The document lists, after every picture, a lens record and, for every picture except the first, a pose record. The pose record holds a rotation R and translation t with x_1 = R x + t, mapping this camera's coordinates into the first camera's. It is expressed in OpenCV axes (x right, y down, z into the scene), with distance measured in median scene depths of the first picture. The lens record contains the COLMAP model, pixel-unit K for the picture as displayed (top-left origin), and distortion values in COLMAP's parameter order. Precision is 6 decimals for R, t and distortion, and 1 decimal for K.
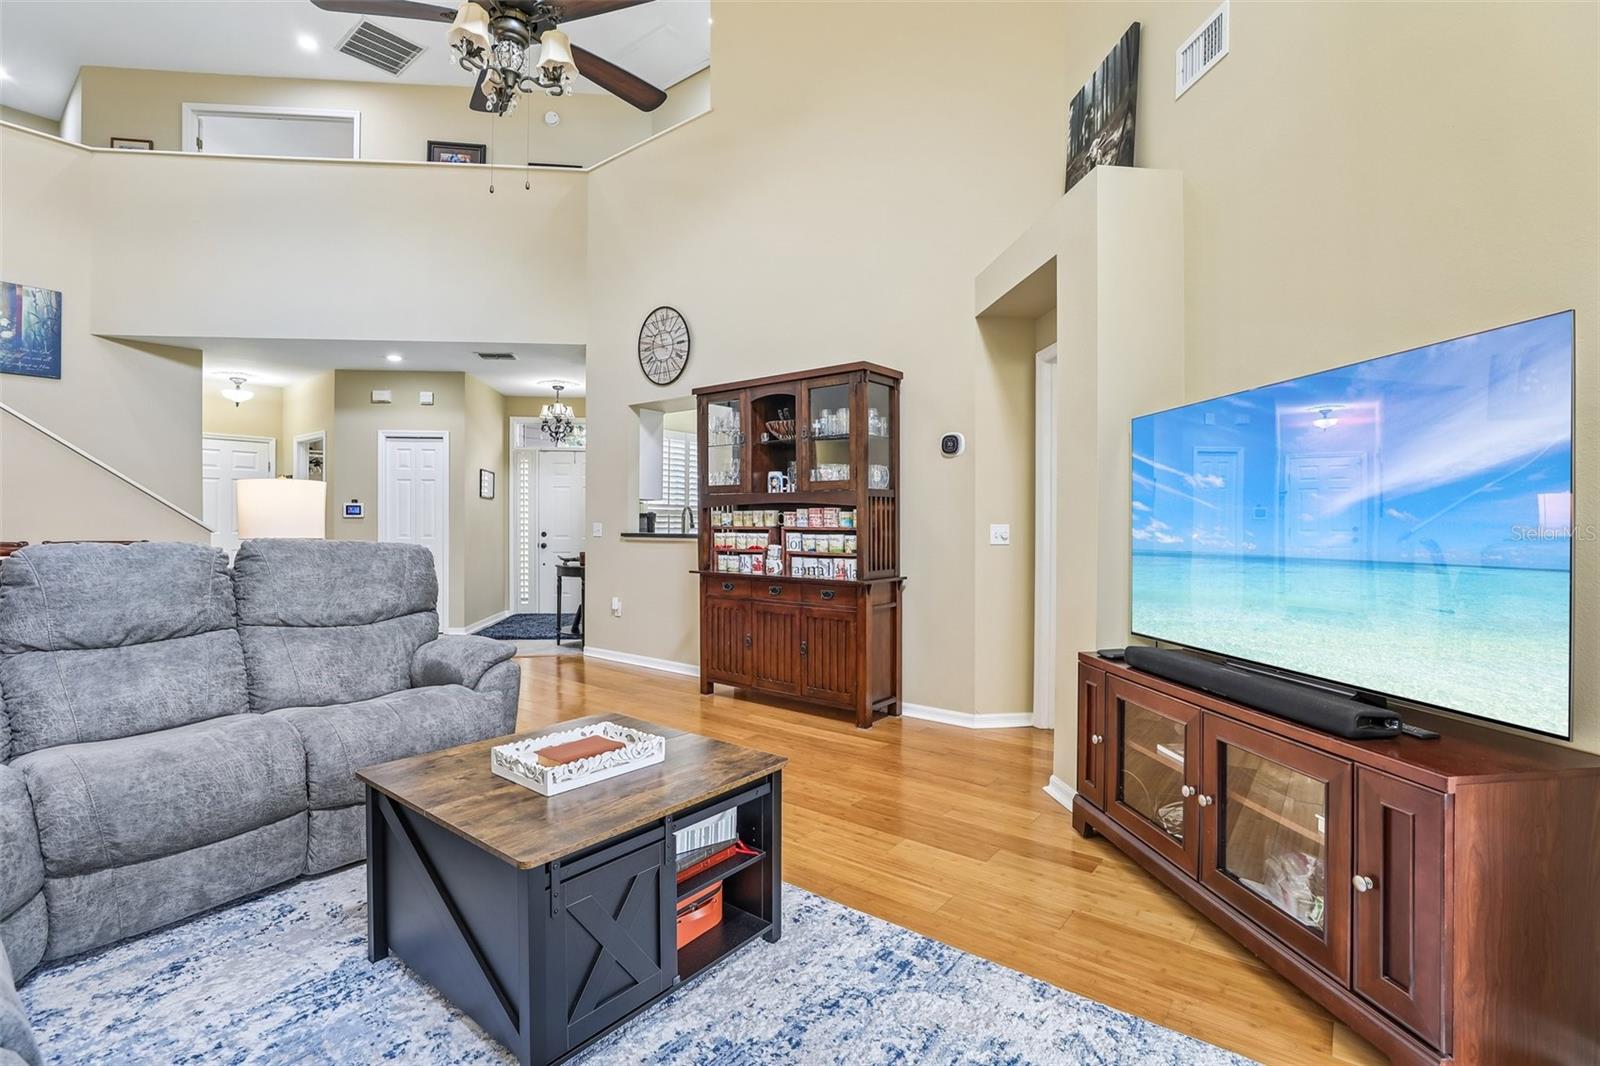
lens RADIAL K [[727.5, 0, 798.0], [0, 727.5, 527.5], [0, 0, 1]] dist [-0.041706, 0.011598]
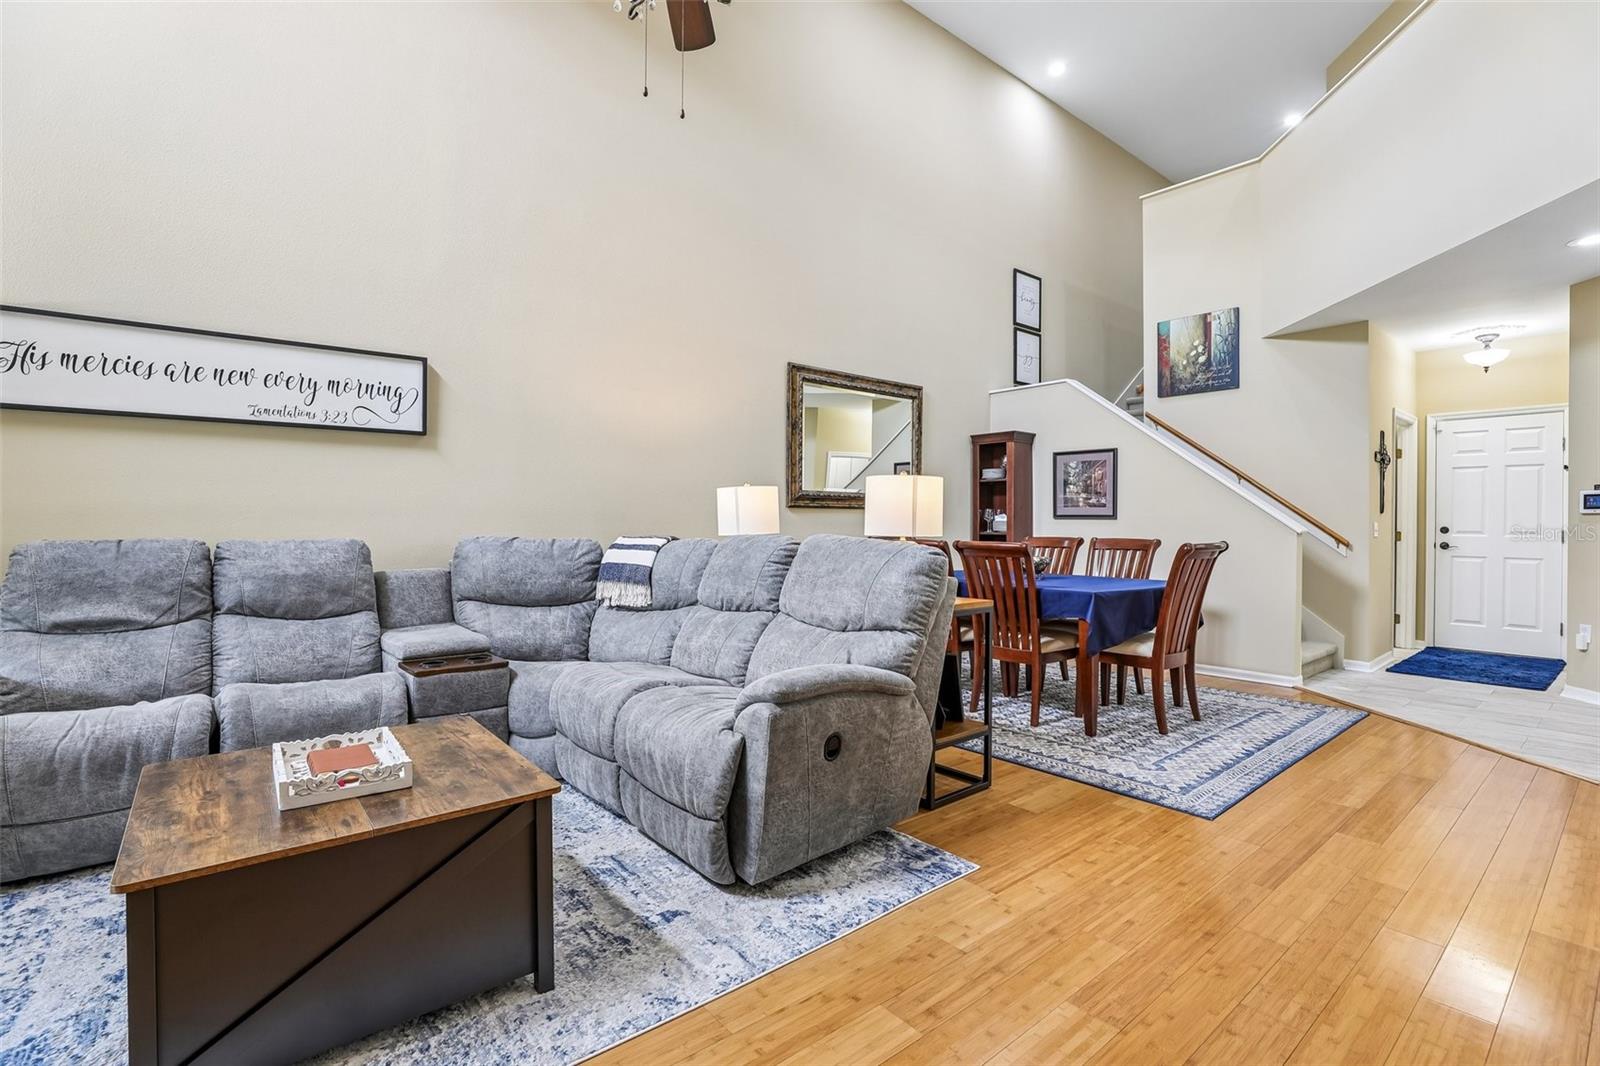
lens RADIAL K [[727.5, 0, 802.1], [0, 727.5, 528.7], [0, 0, 1]] dist [-0.041706, 0.011598]
pose [[-0.186533, 0.005247, -0.982435, 0.150708], [-0.005150, 0.999967, 0.006319, 0.000293], [0.982435, 0.006238, -0.186499, 0.557871]]
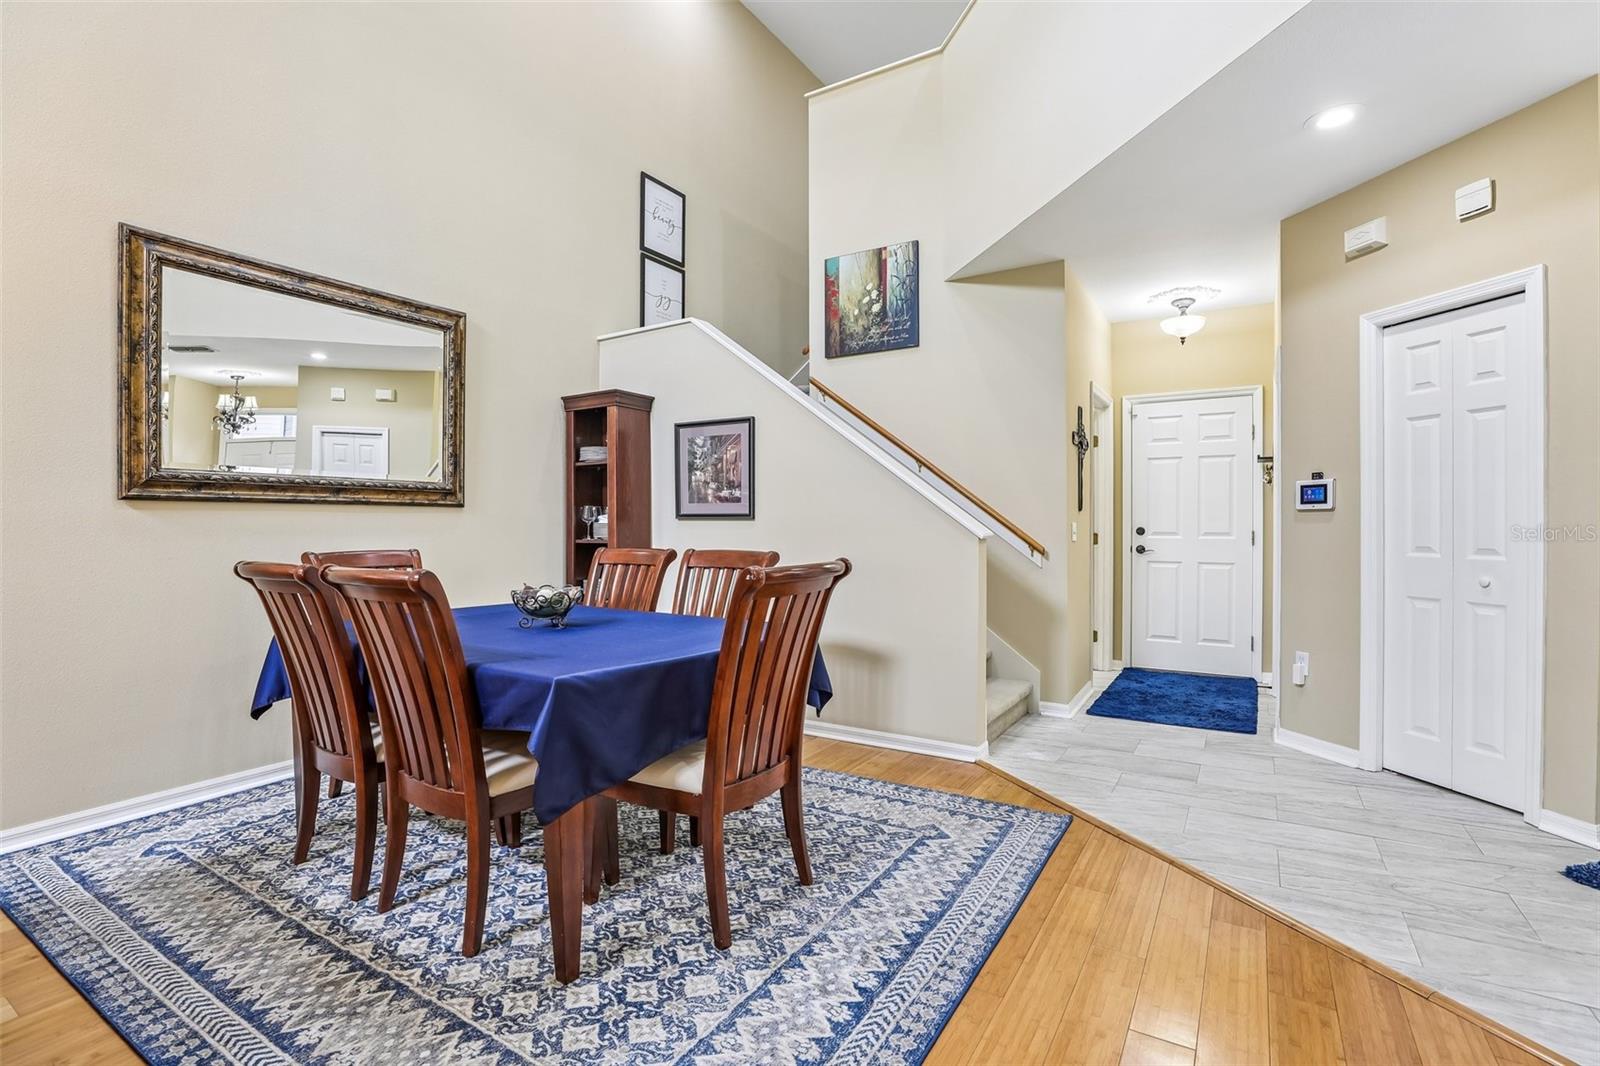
lens RADIAL K [[727.5, 0, 798.2], [0, 727.5, 532.8], [0, 0, 1]] dist [-0.041706, 0.011598]
pose [[0.135085, 0.007571, -0.990805, -0.237635], [0.001237, 0.999969, 0.007809, -0.001932], [0.990833, -0.002280, 0.135071, 0.757341]]
